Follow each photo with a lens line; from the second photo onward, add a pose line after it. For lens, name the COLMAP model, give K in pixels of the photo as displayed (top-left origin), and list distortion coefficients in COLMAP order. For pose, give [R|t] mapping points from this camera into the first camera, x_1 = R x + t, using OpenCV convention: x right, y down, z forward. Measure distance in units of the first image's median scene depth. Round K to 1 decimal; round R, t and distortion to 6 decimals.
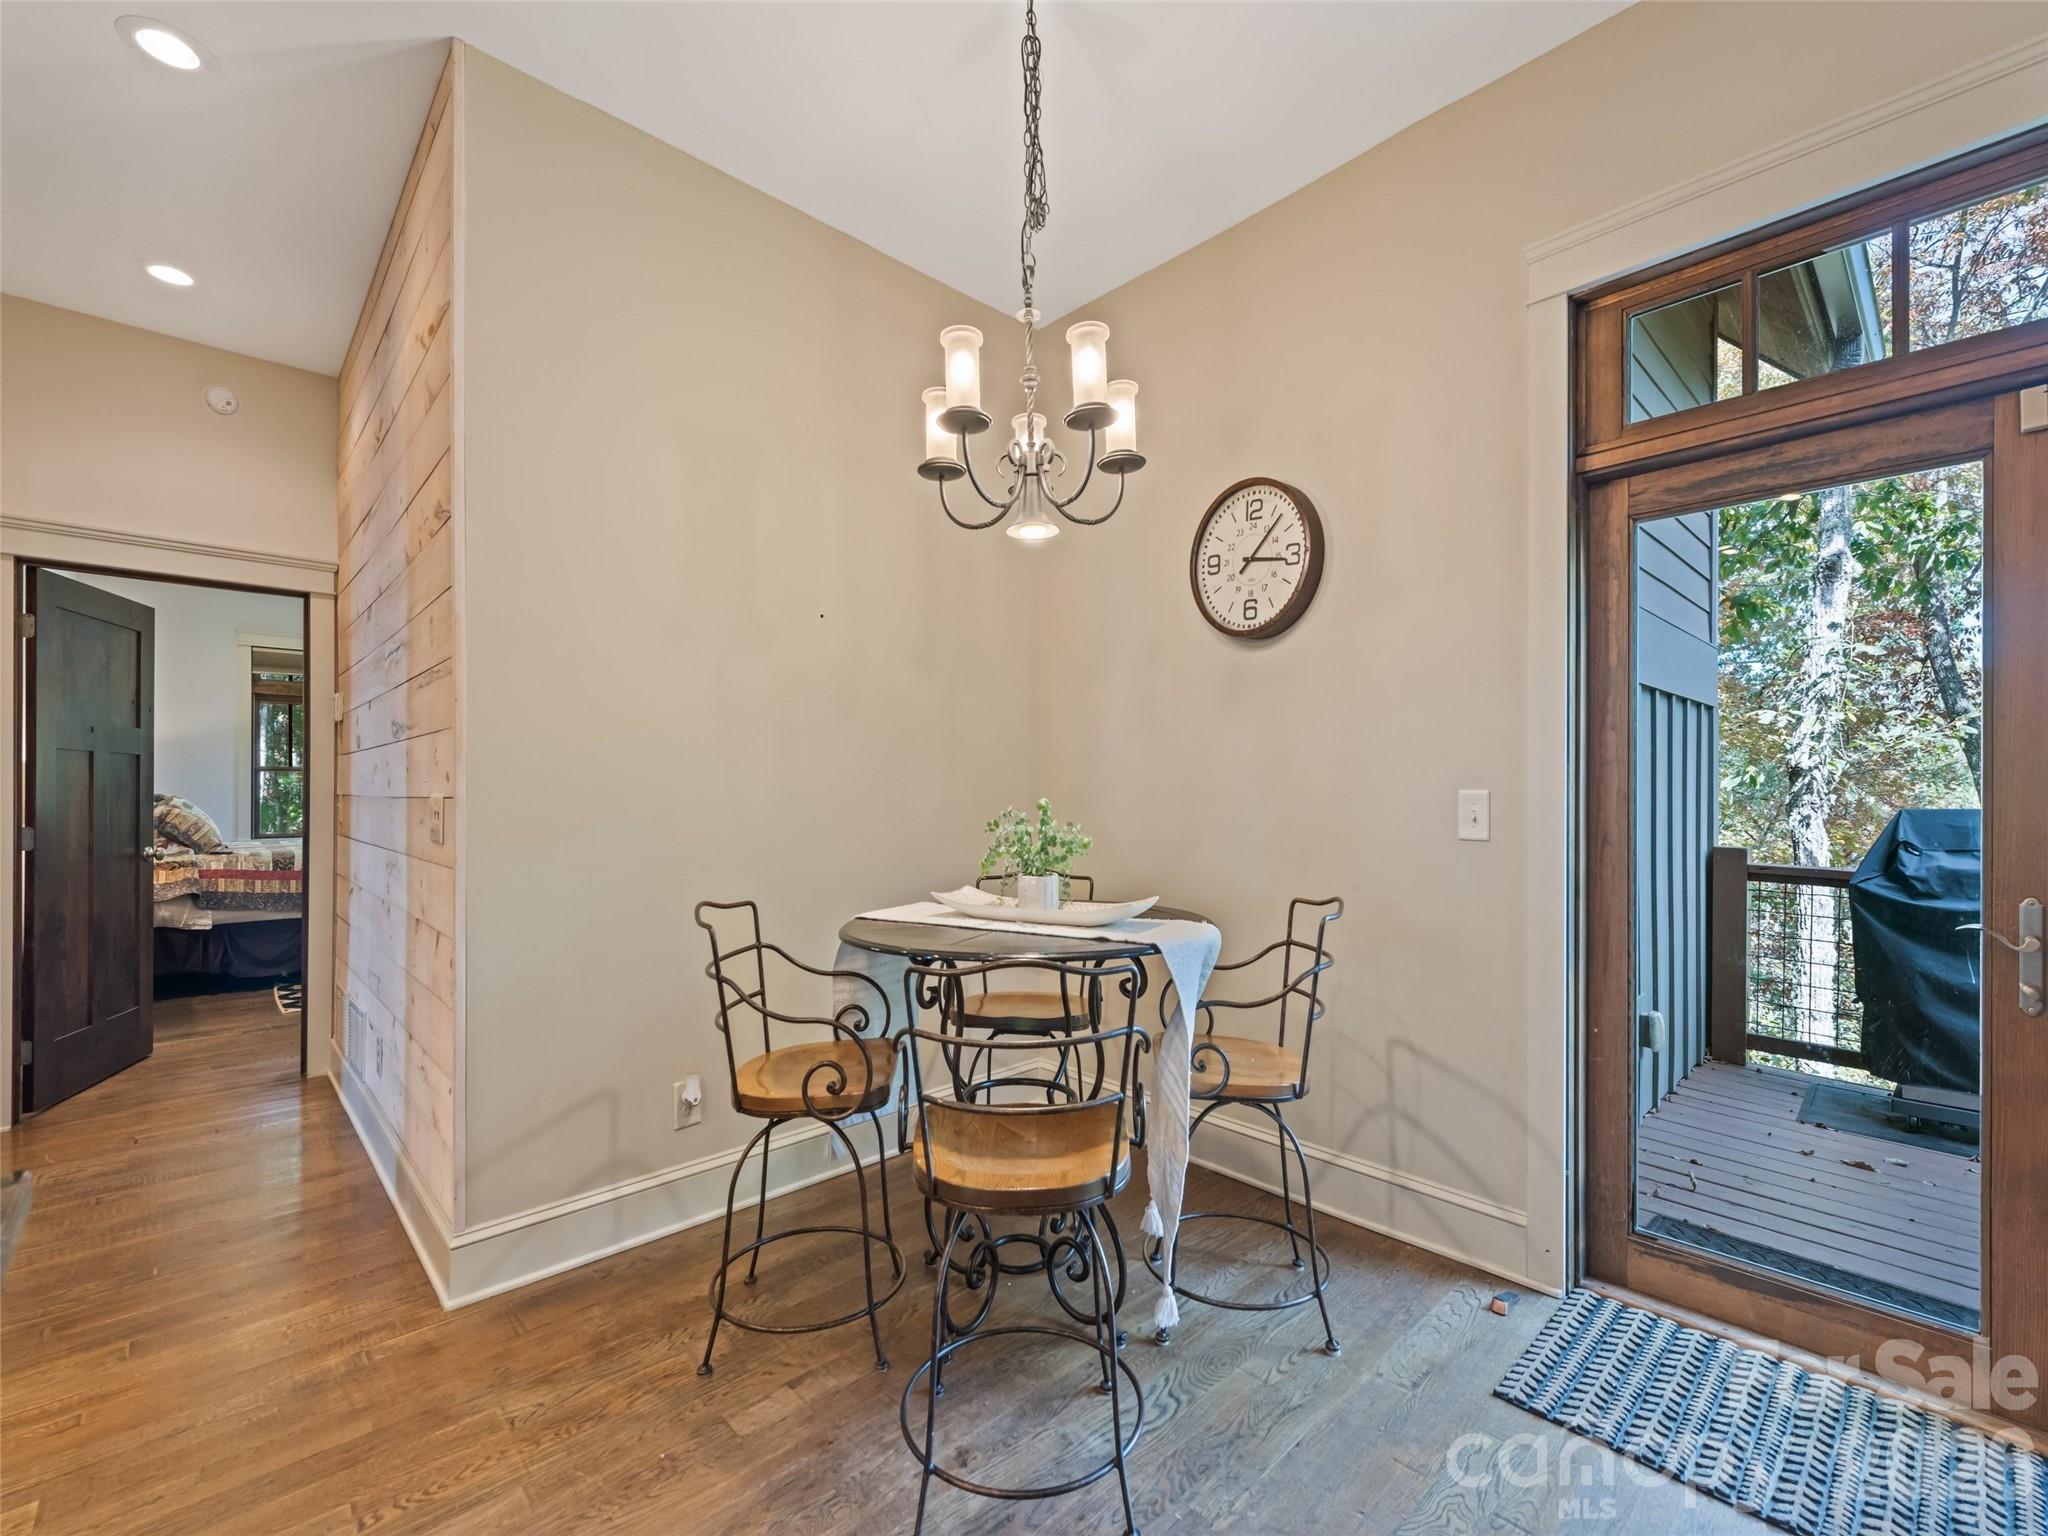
lens RADIAL K [[884.2, 0, 1024.3], [0, 884.2, 788.2], [0, 0, 1]] dist [0.004936, 0.001013]
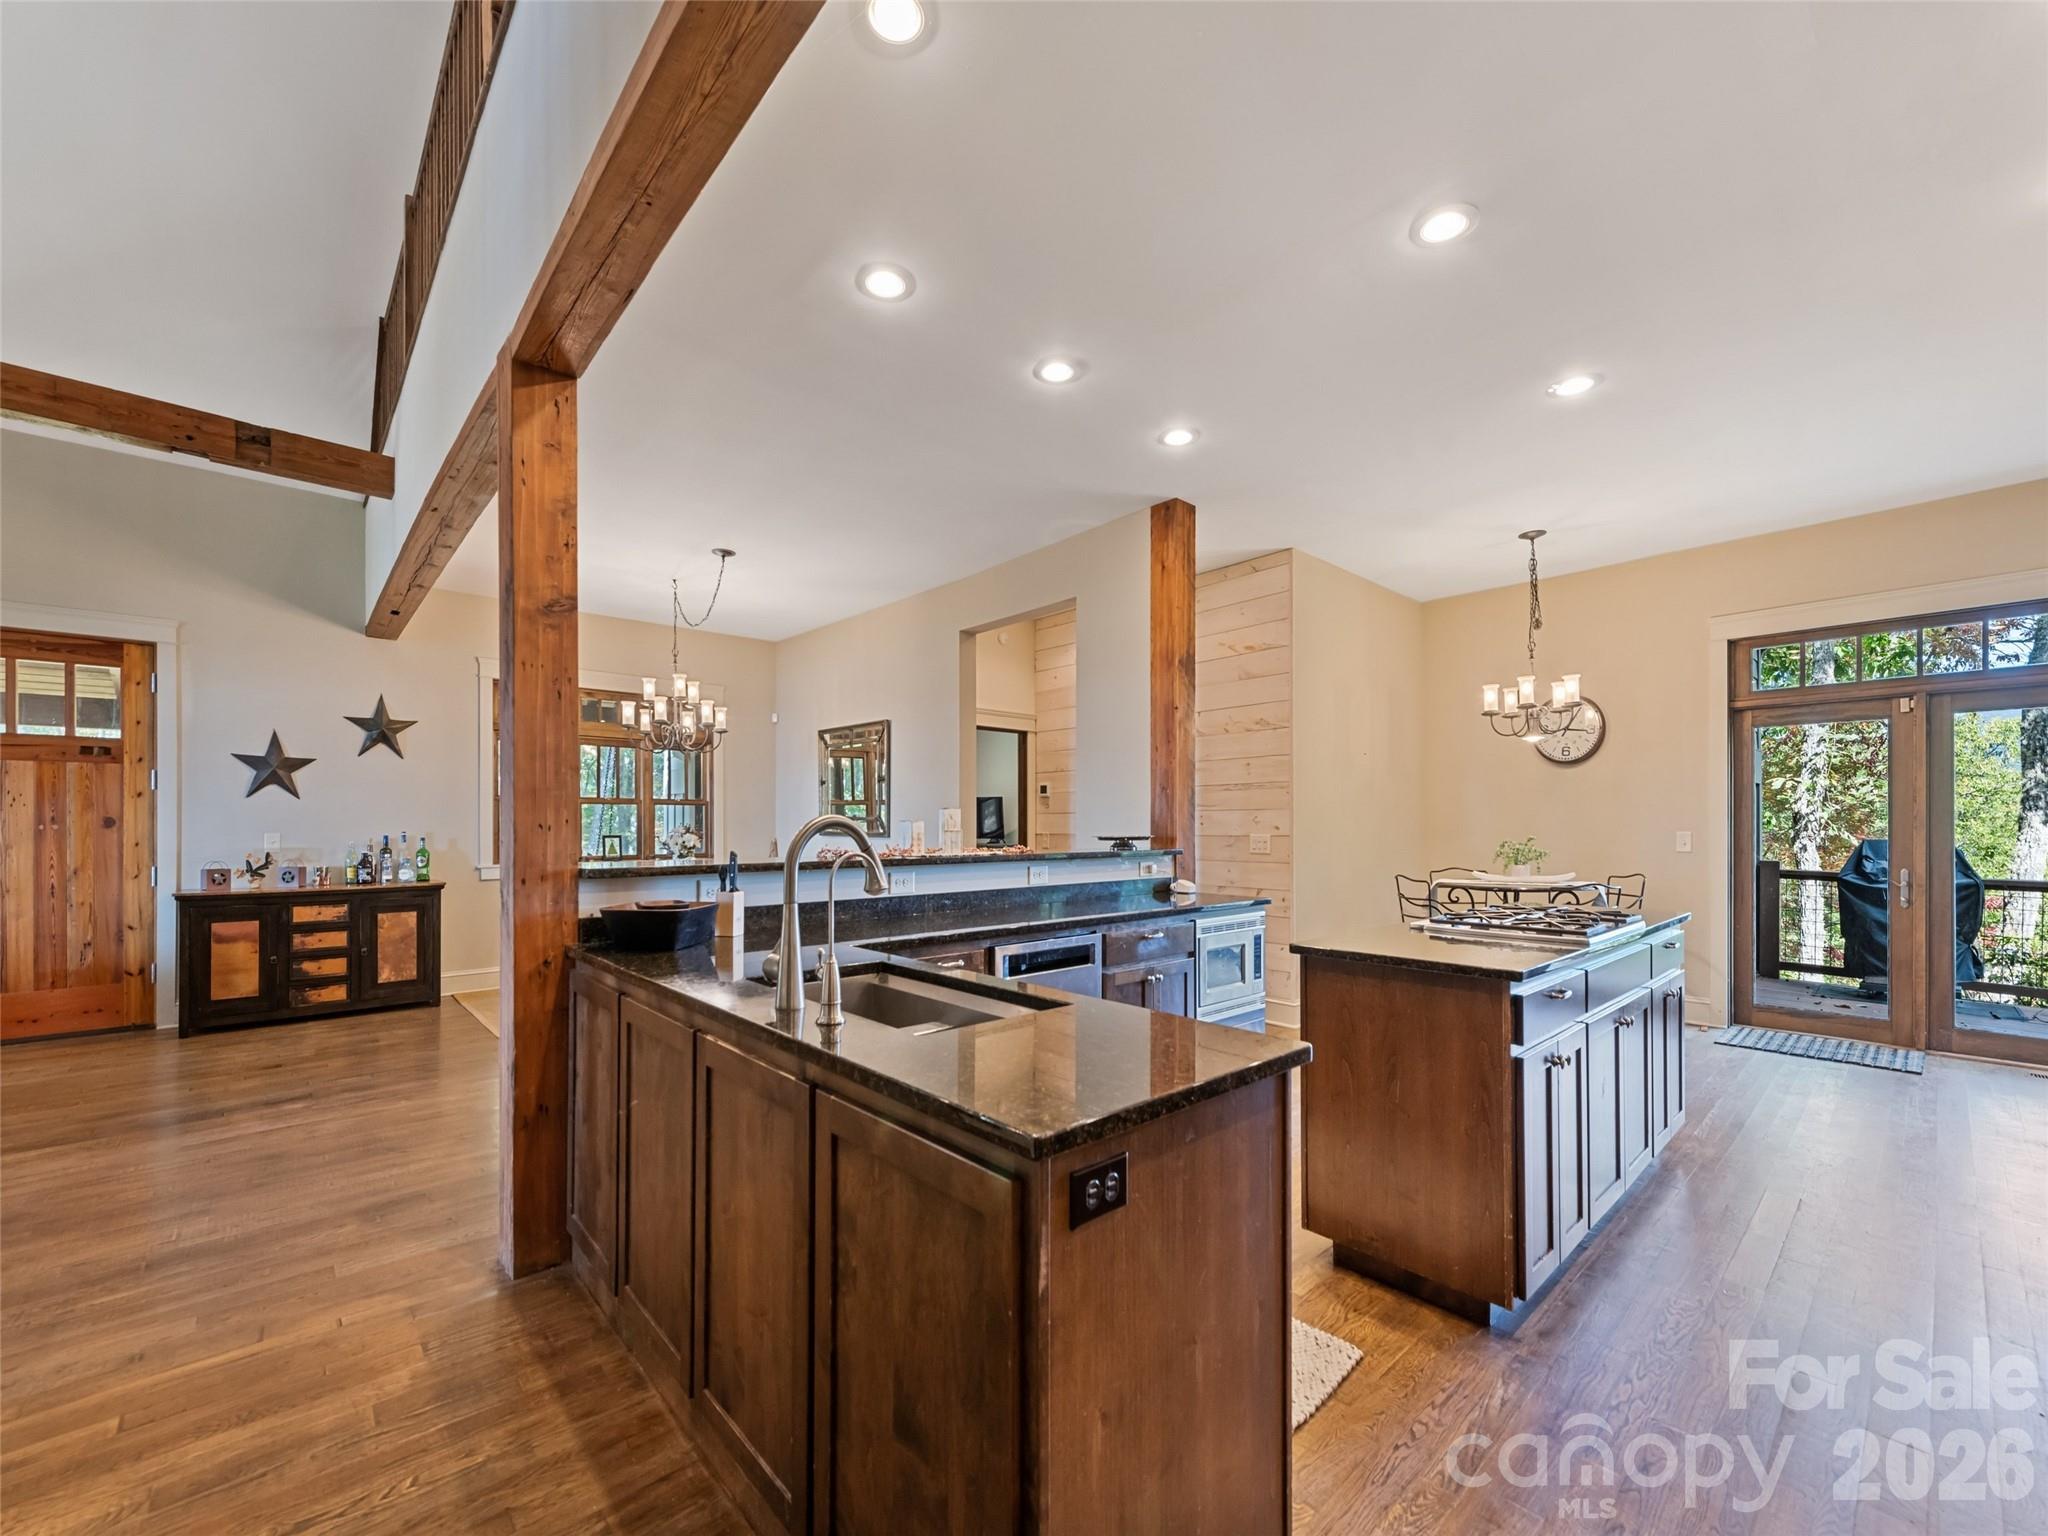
lens RADIAL K [[822.4, 0, 1022.5], [0, 822.4, 820.9], [0, 0, 1]] dist [0.010962, -0.001714]
pose [[0.999816, -0.002645, -0.018993, -0.784555], [0.002599, 0.999994, -0.002489, -0.017264], [0.019000, 0.002439, 0.999817, -0.813883]]
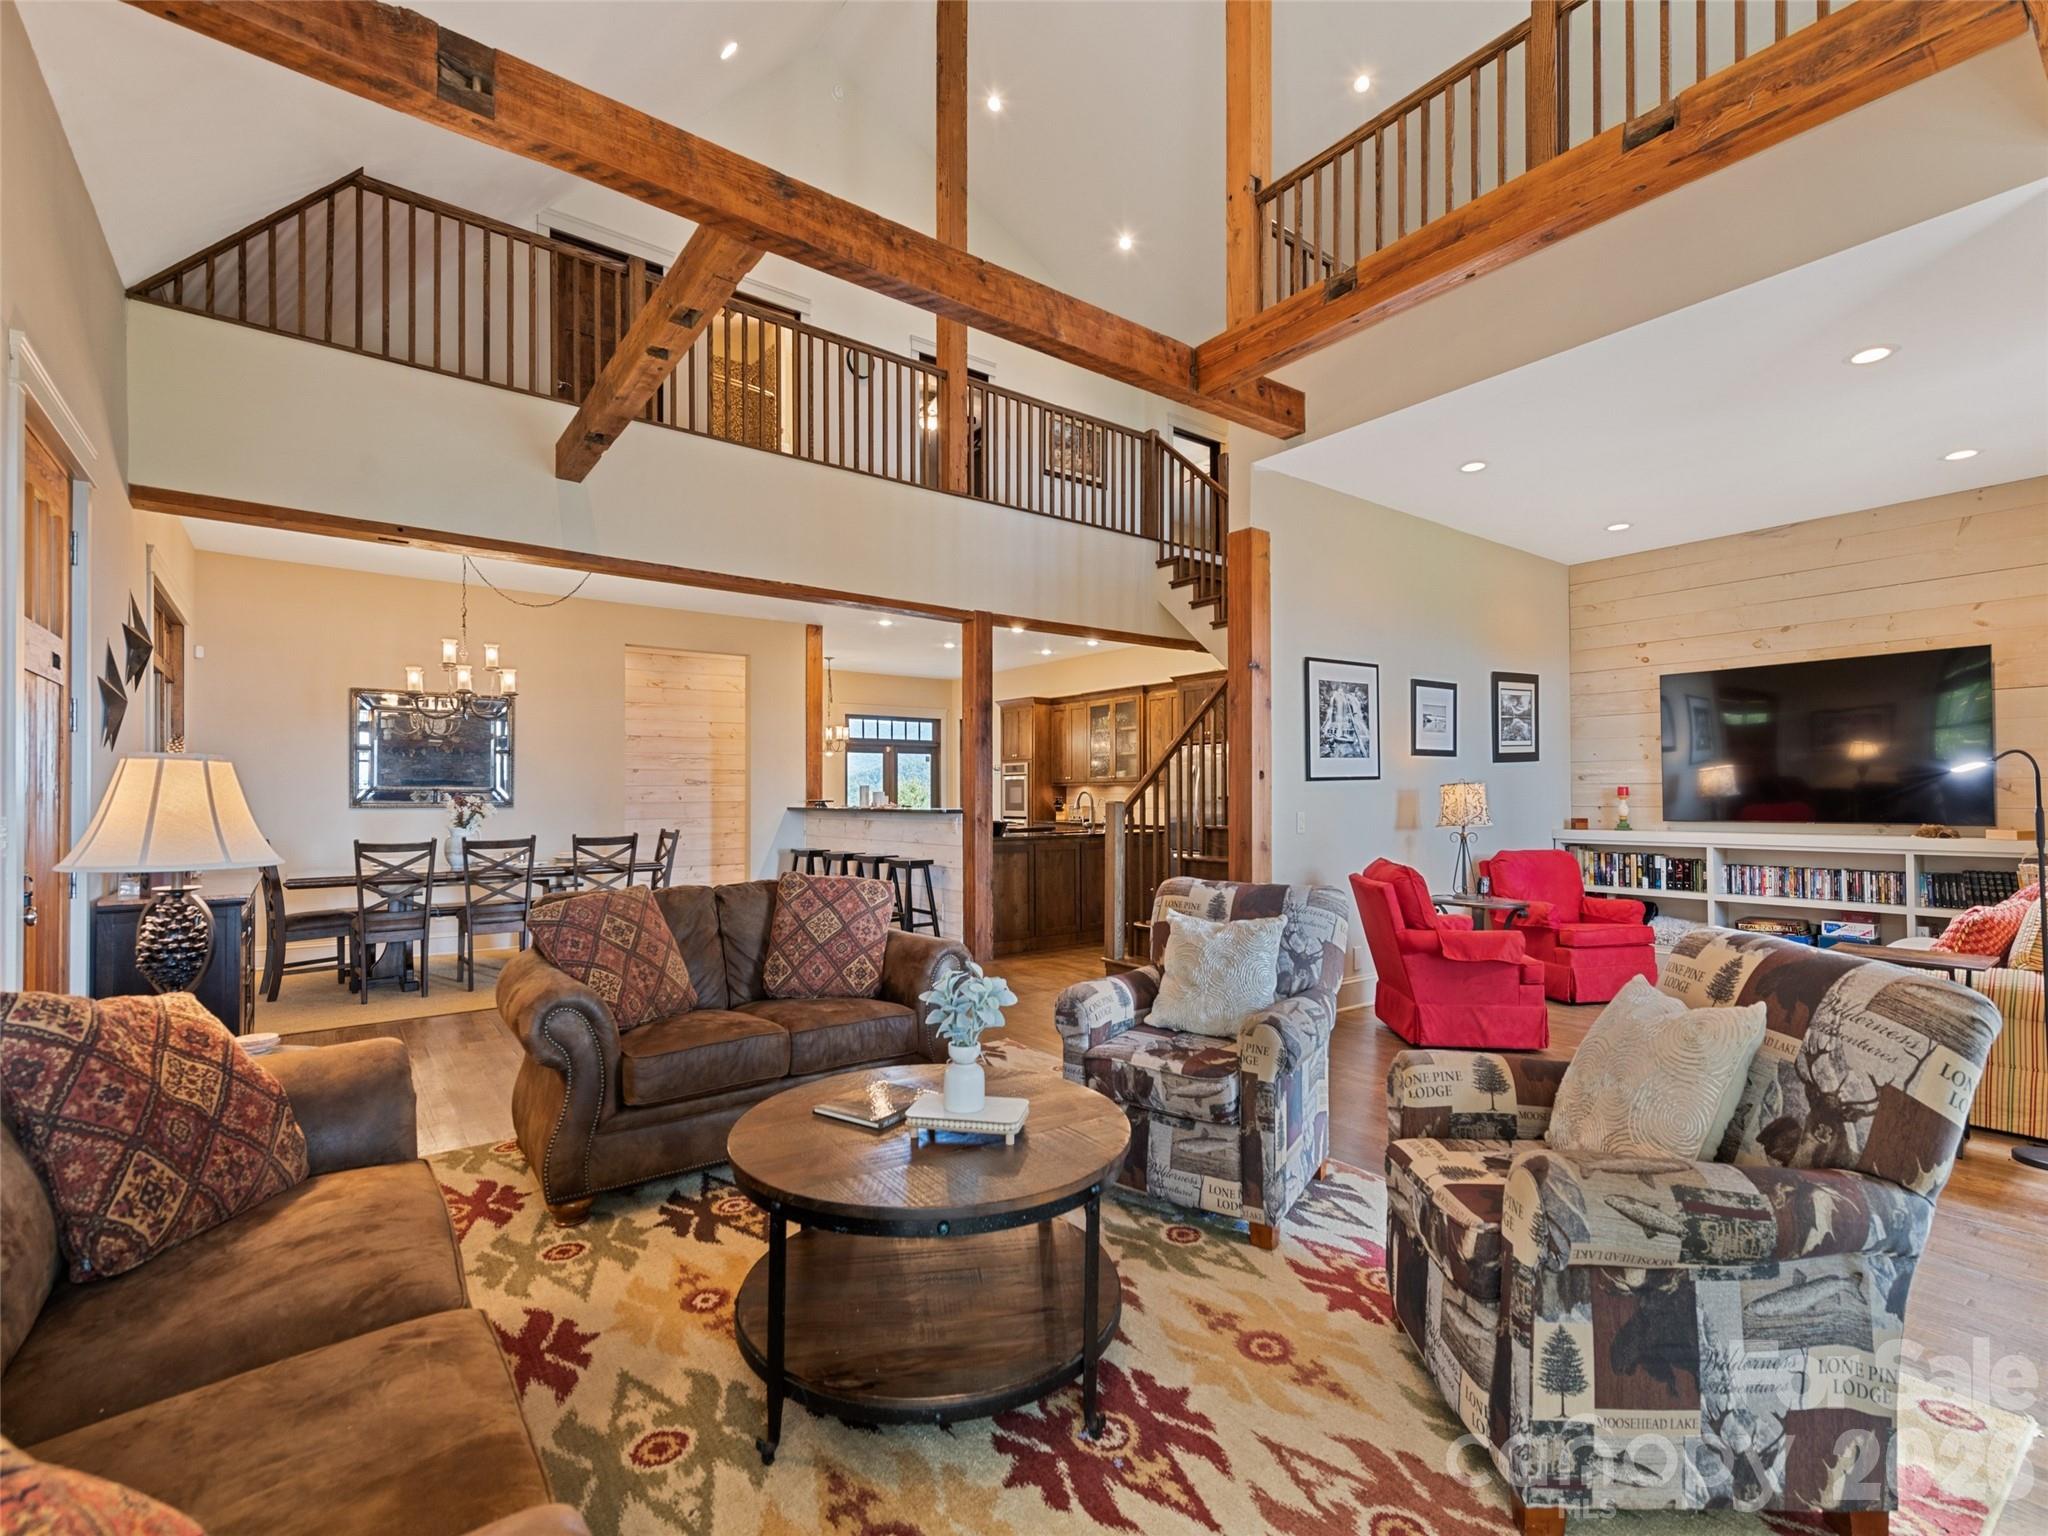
lens RADIAL K [[938.7, 0, 1032.5], [0, 938.7, 773.6], [0, 0, 1]] dist [0.008250, -0.000077]
pose [[0.097859, 0.020578, 0.994988, -3.040192], [0.002331, 0.999779, -0.020906, -0.015491], [-0.995198, 0.004365, 0.097790, -0.472431]]
